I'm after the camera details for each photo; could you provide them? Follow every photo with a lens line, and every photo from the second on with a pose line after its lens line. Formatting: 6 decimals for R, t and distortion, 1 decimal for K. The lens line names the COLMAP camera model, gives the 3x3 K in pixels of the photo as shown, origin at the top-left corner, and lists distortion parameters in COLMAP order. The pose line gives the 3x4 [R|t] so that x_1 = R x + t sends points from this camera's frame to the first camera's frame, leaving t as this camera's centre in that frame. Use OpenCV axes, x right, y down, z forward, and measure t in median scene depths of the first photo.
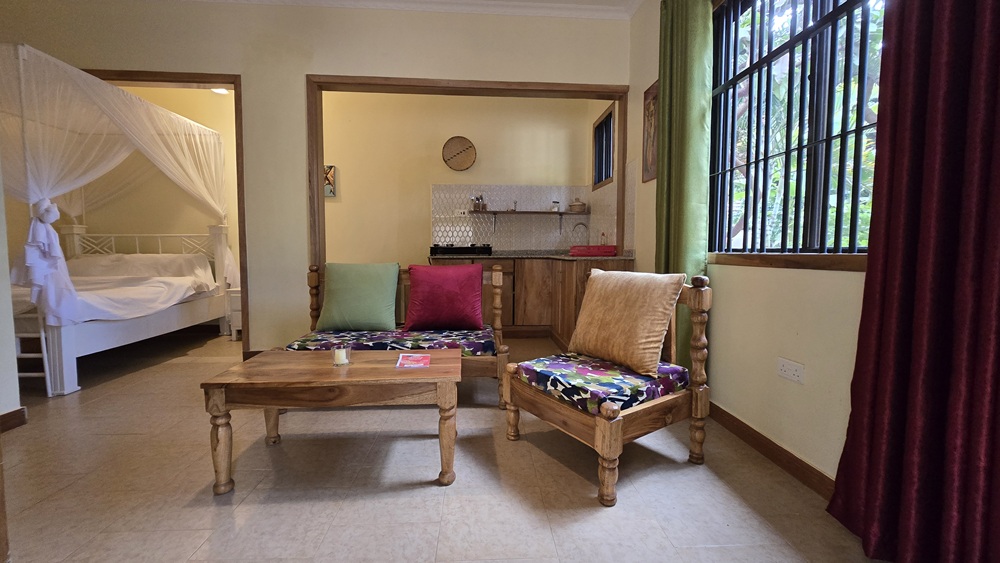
lens RADIAL K [[409.1, 0, 500.1], [0, 409.1, 278.2], [0, 0, 1]] dist [0.000004, -0.000186]
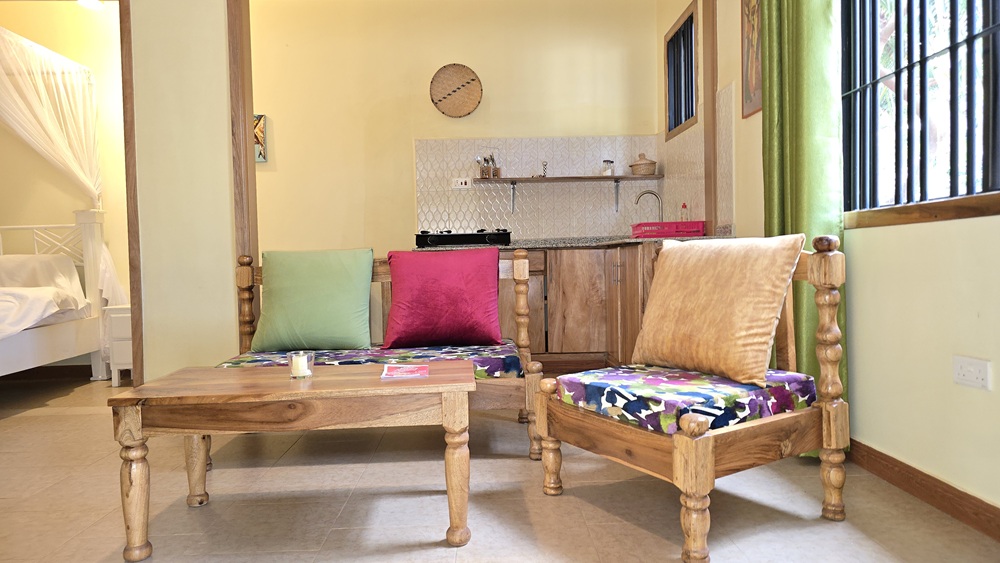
lens RADIAL K [[666.8, 0, 498.0], [0, 666.8, 282.1], [0, 0, 1]] dist [0.065096, -0.061431]
pose [[0.999057, -0.026076, -0.034718, -0.010897], [0.024927, 0.999140, -0.033142, 0.081121], [0.035552, 0.032246, 0.998847, -0.106495]]
